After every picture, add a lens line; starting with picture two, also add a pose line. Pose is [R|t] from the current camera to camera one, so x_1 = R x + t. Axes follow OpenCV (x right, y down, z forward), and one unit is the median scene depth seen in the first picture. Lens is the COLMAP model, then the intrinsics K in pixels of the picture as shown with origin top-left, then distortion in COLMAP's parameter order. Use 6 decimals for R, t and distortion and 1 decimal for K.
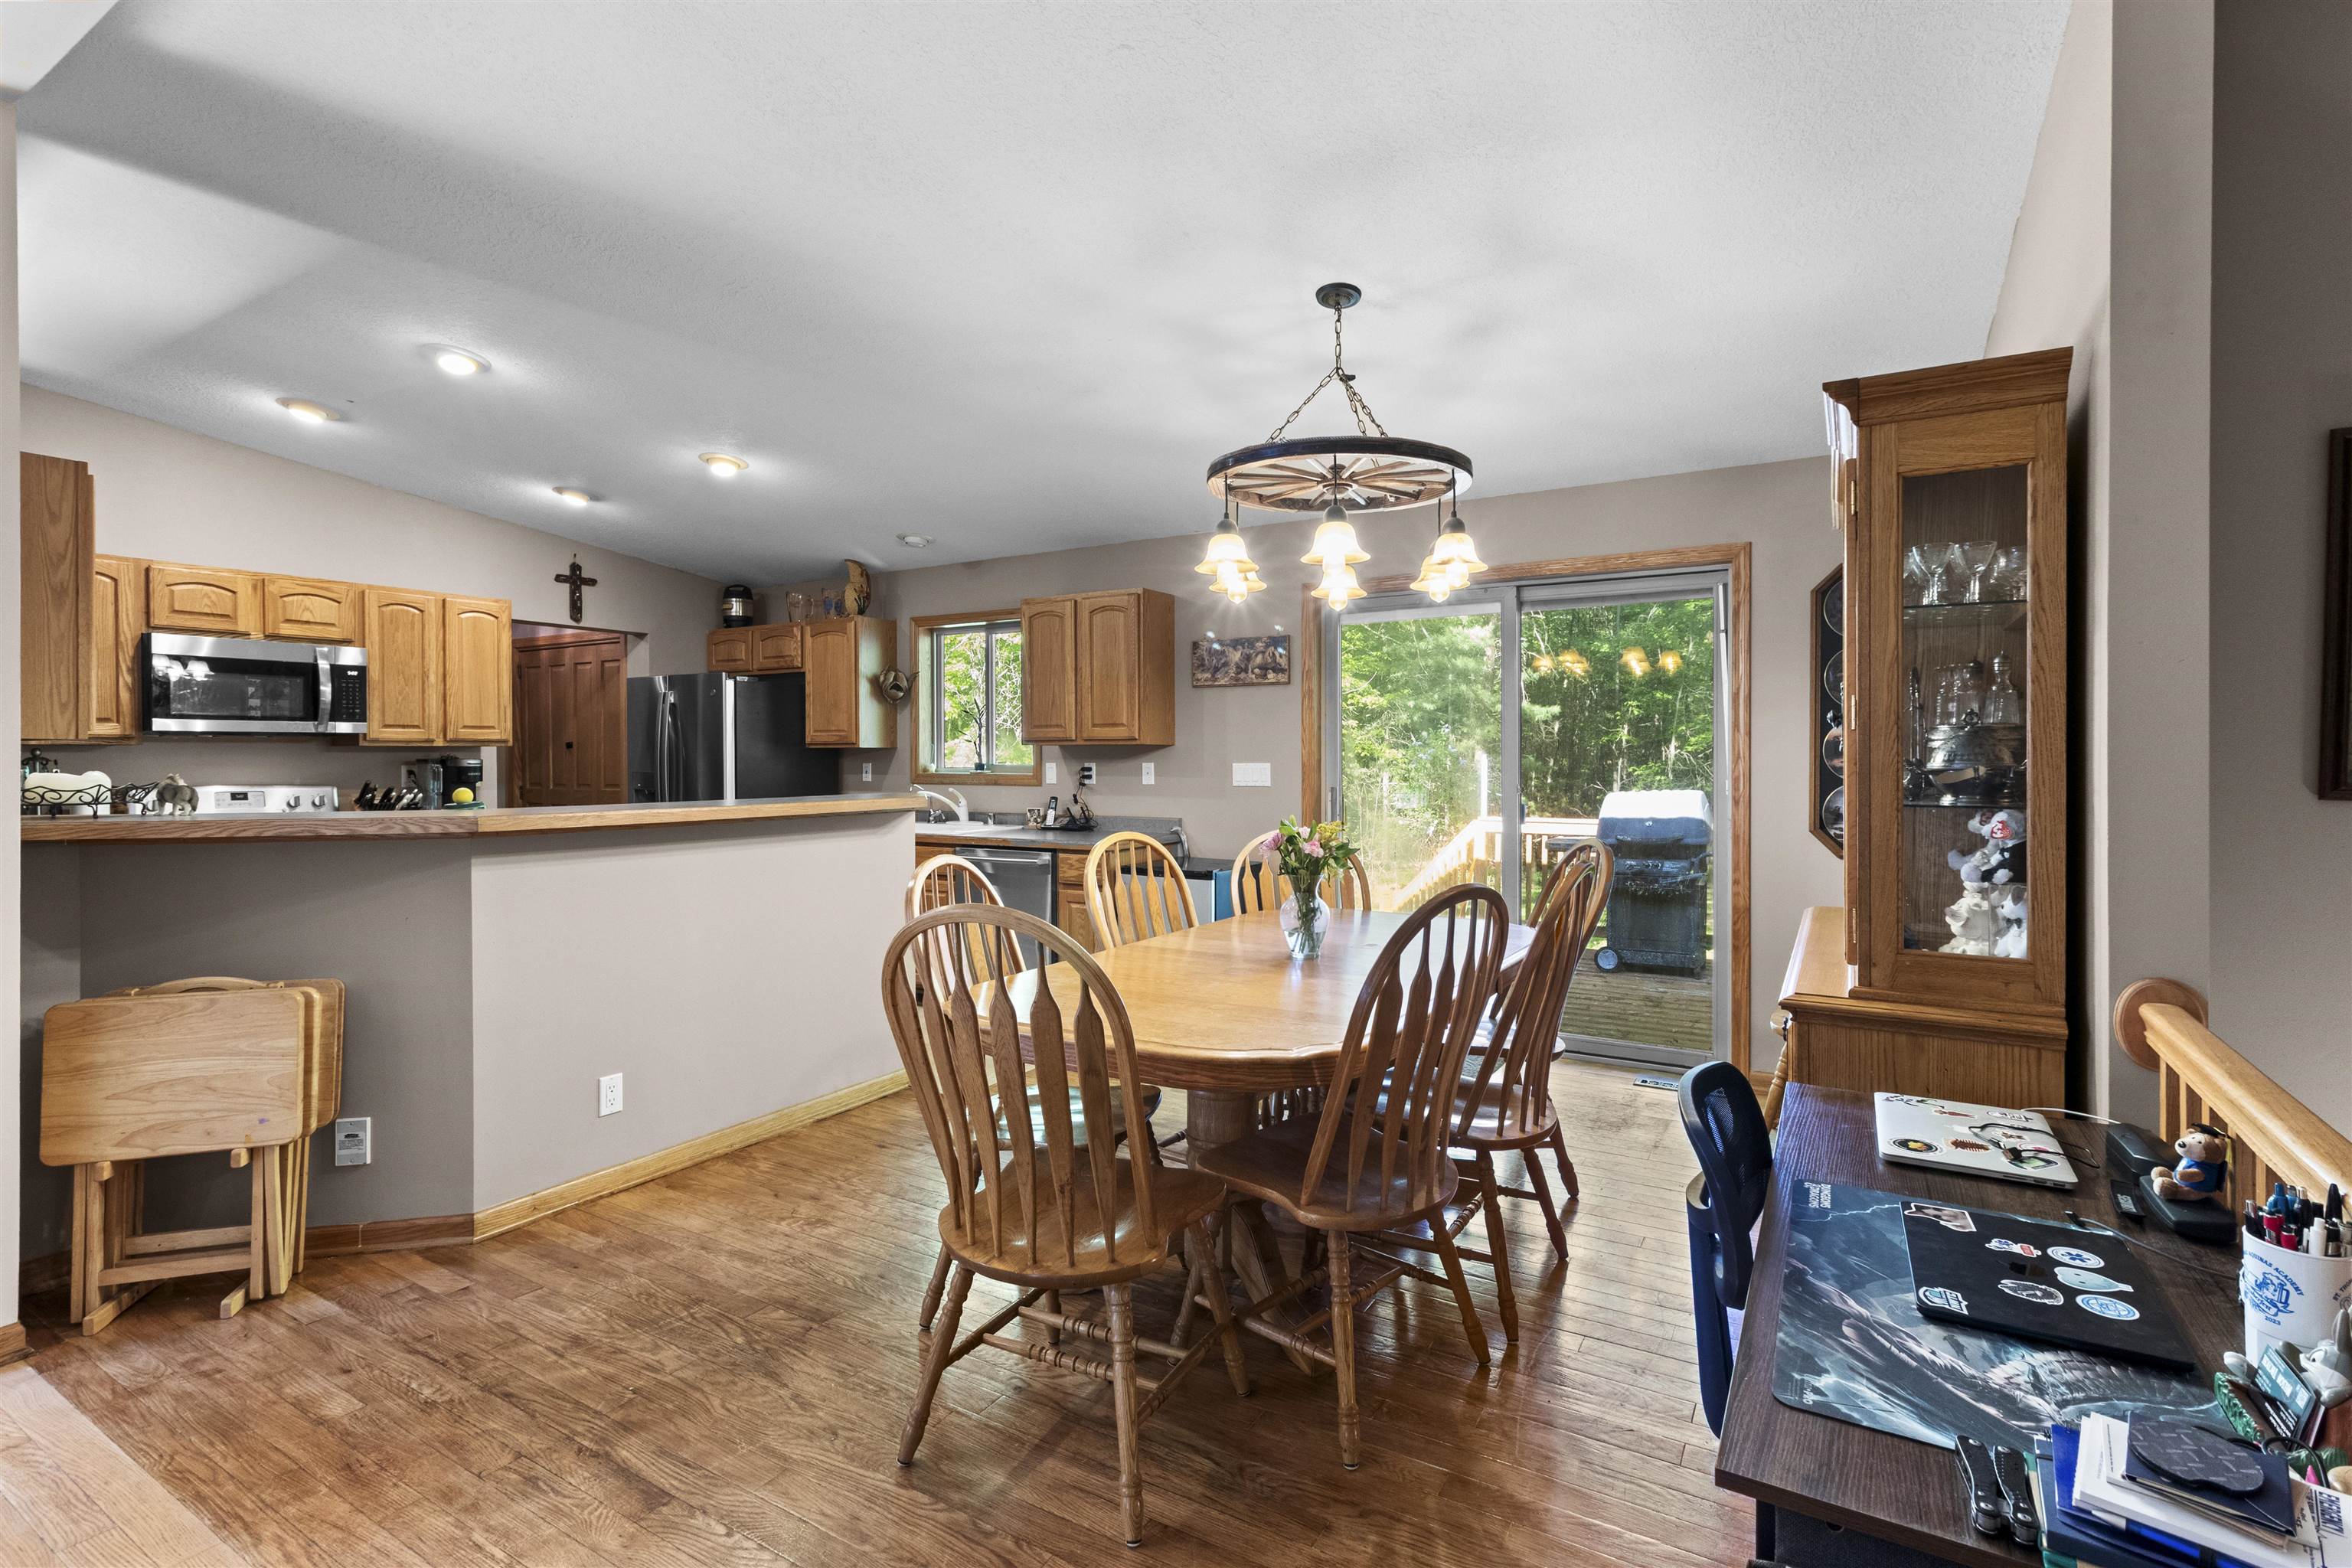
lens RADIAL K [[1090.7, 0, 1195.3], [0, 1090.7, 765.1], [0, 0, 1]] dist [-0.000974, 0.000918]
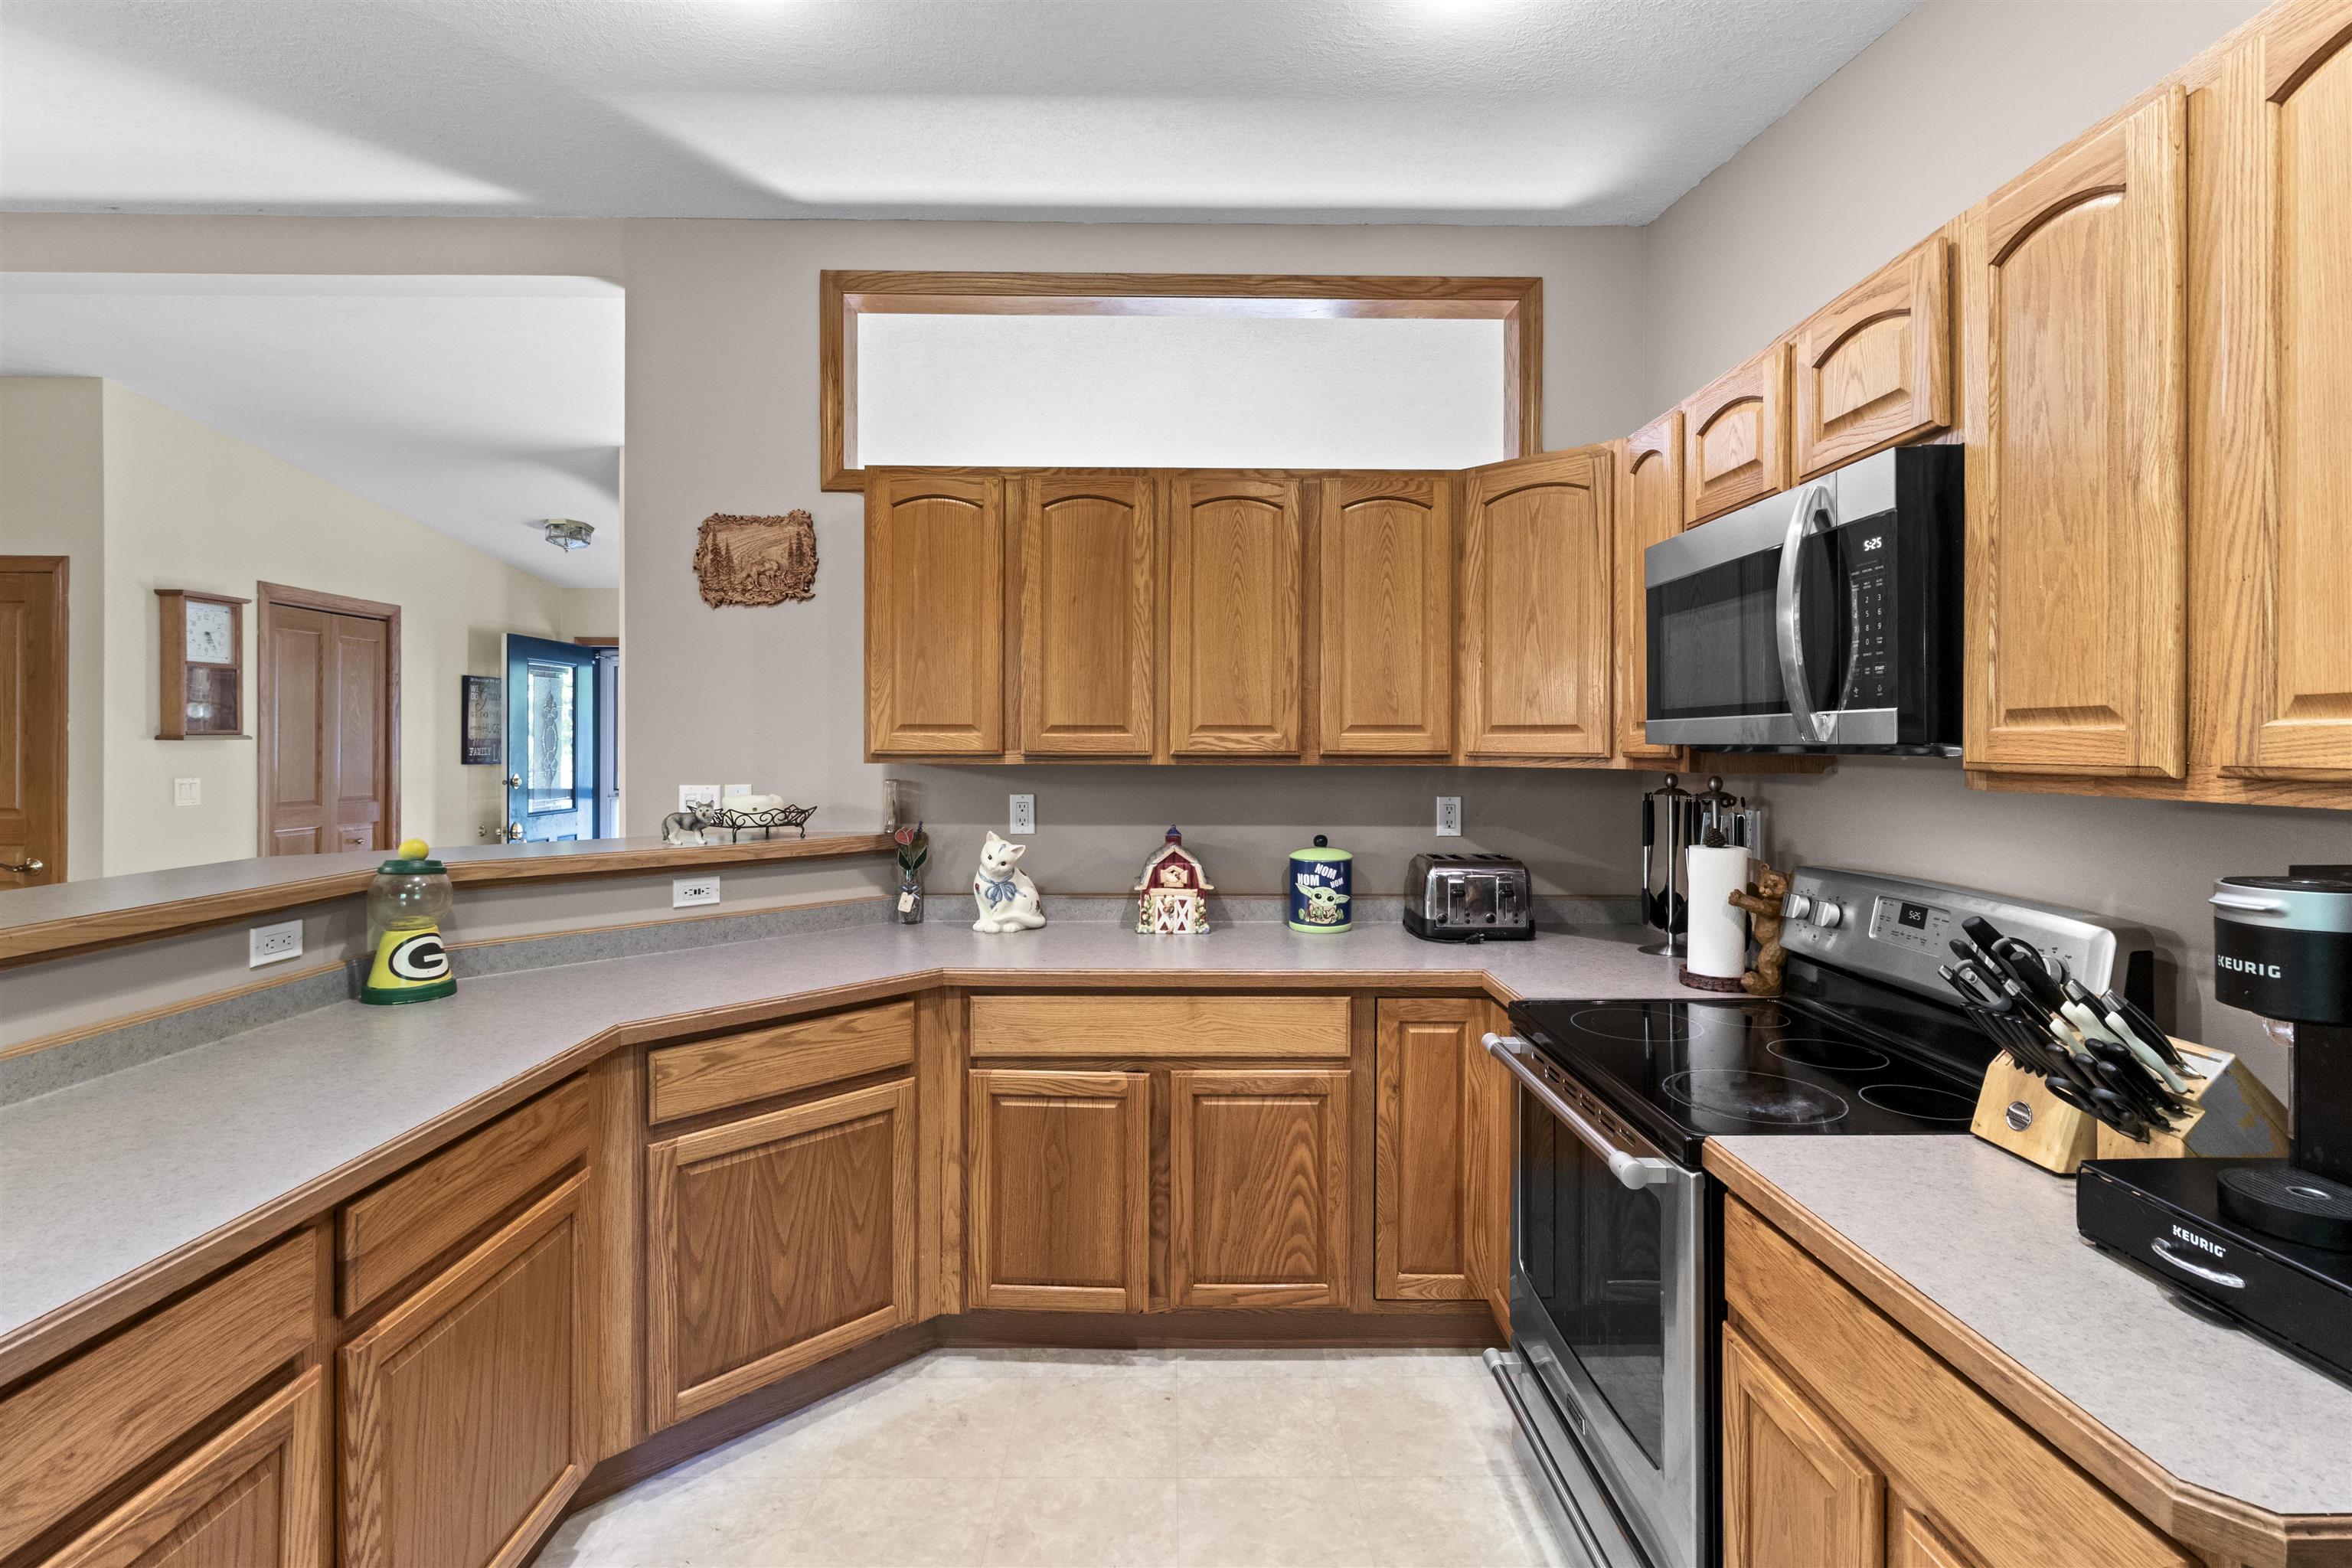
lens RADIAL K [[1090.7, 0, 1163.0], [0, 1090.7, 747.7], [0, 0, 1]] dist [-0.000974, 0.000918]
pose [[-0.861909, 0.001909, -0.507059, -0.406445], [-0.007308, 0.999842, 0.016186, -0.028034], [0.507010, 0.017656, -0.861759, 1.031453]]
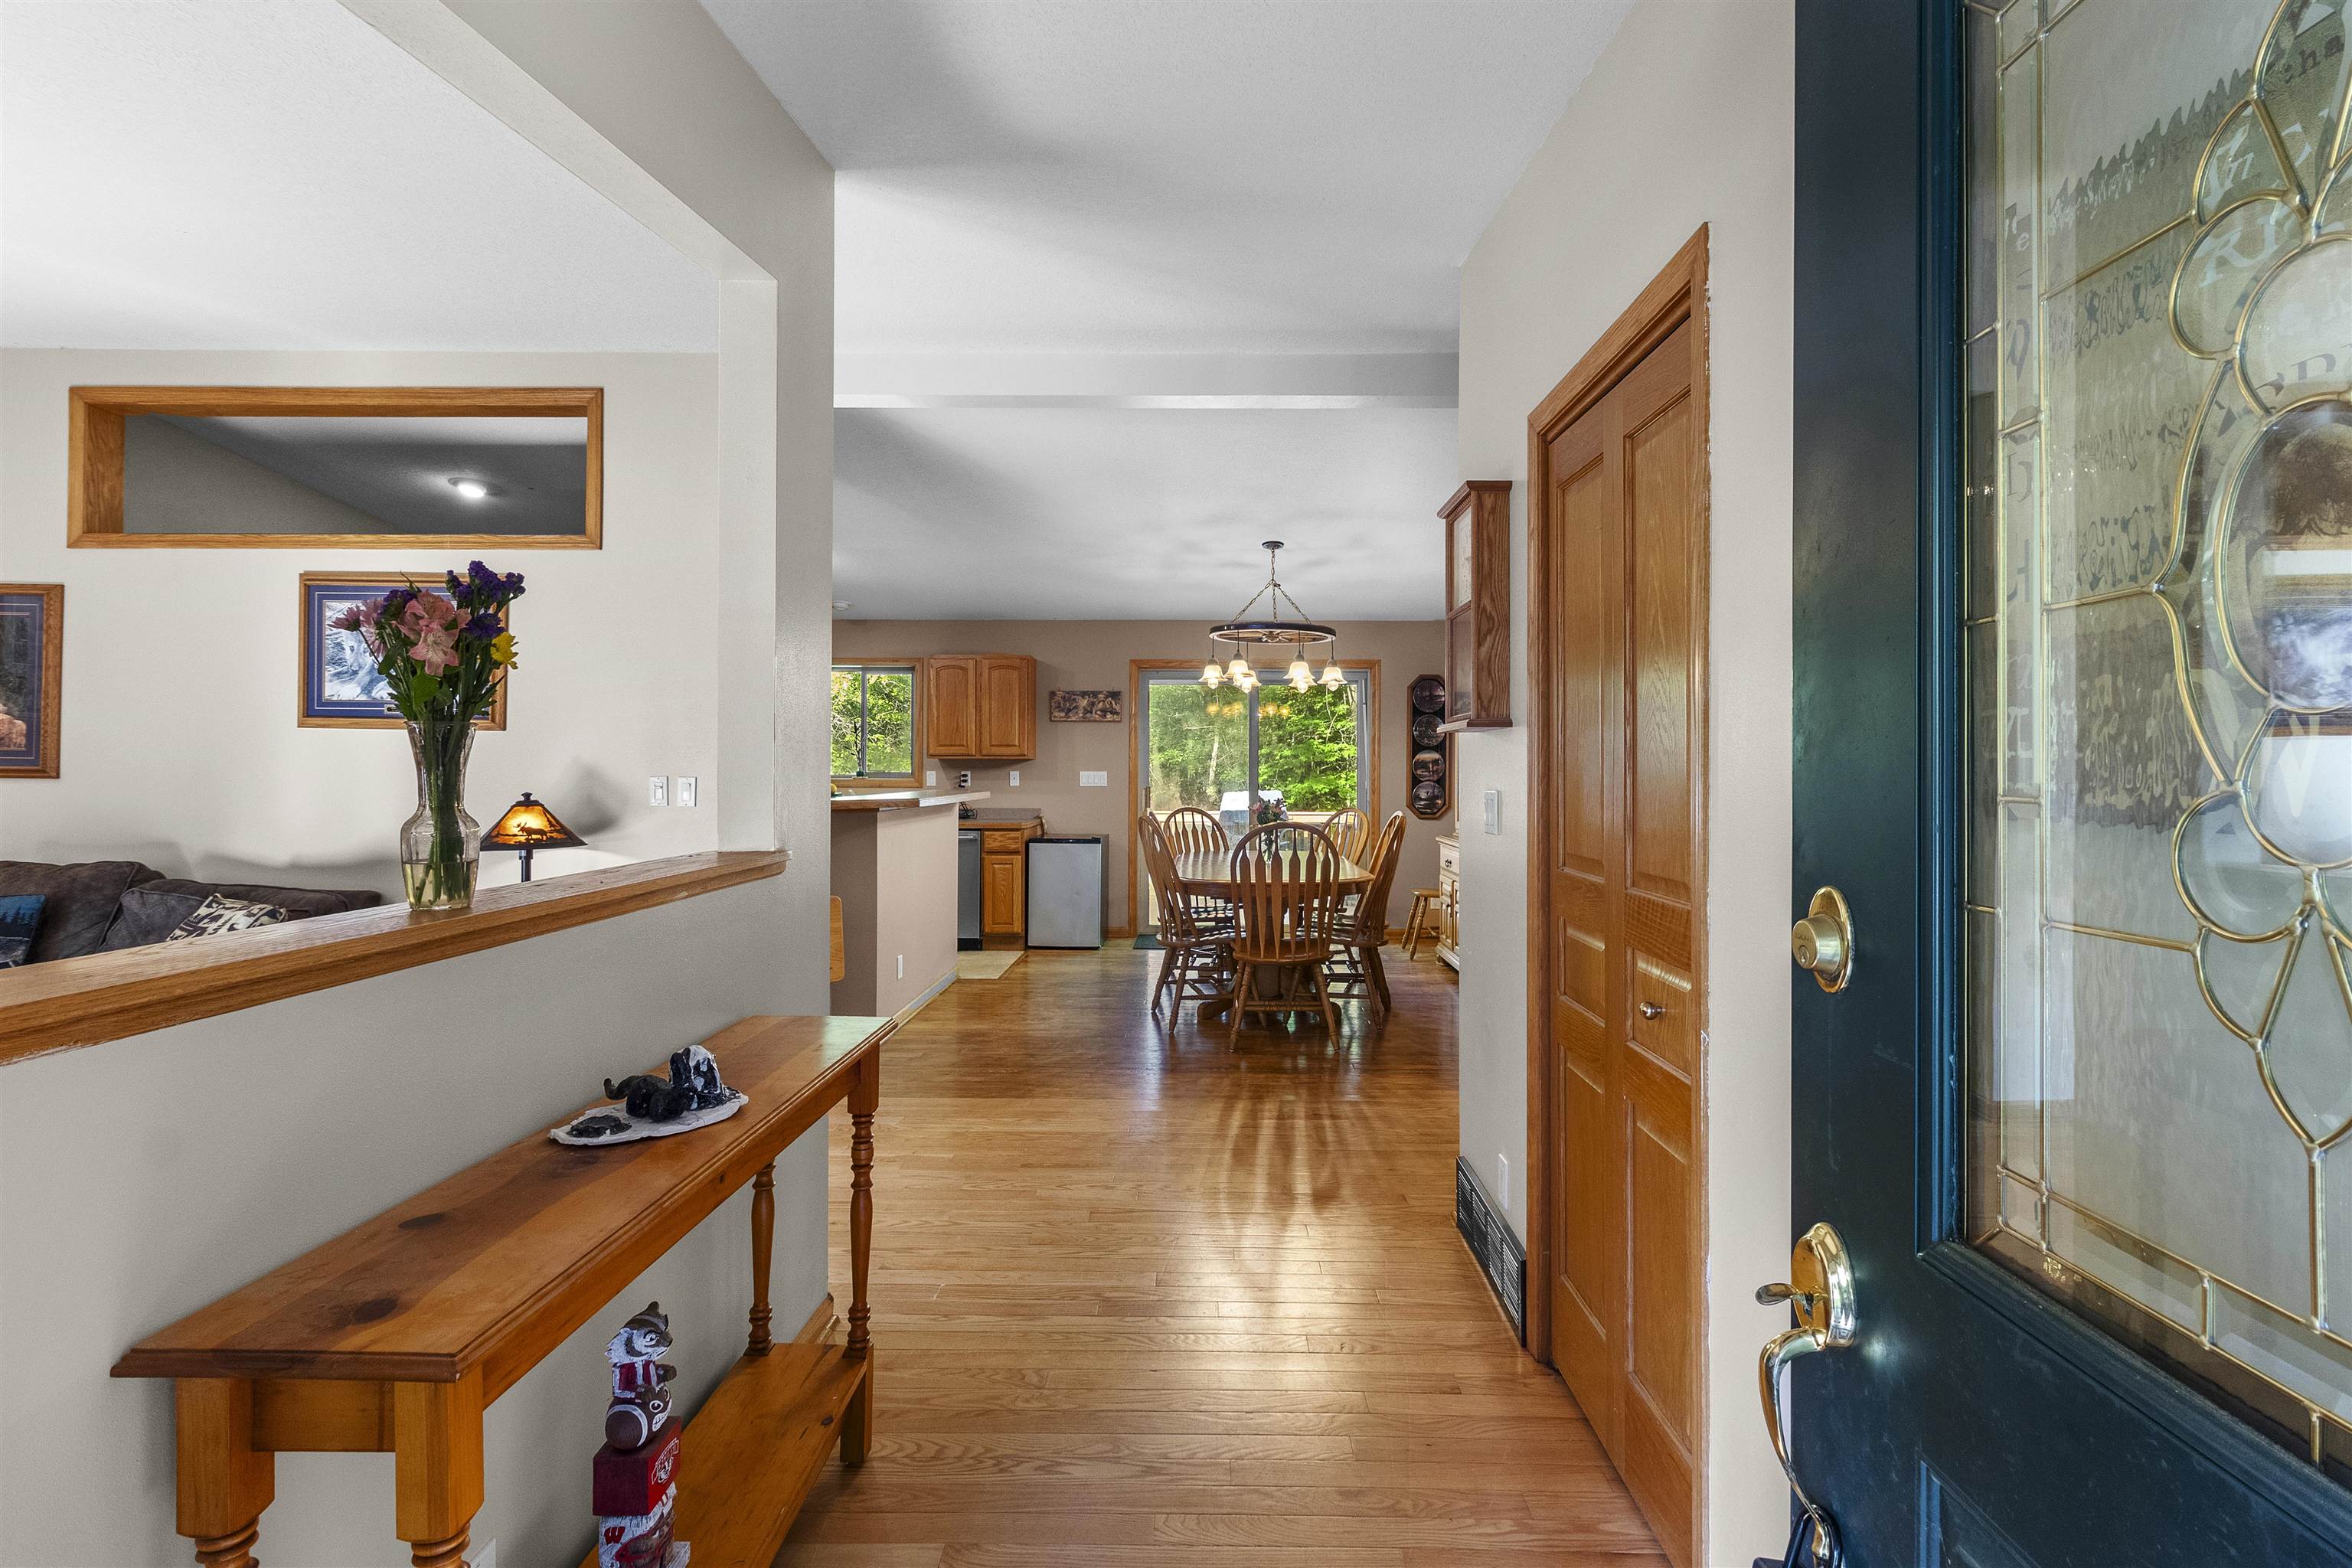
lens RADIAL K [[1090.7, 0, 1180.9], [0, 1090.7, 764.7], [0, 0, 1]] dist [-0.000974, 0.000918]
pose [[0.869145, 0.006172, 0.494519, -0.582027], [-0.000633, 0.999935, -0.011368, 0.005638], [-0.494557, 0.009567, 0.869092, -0.392595]]
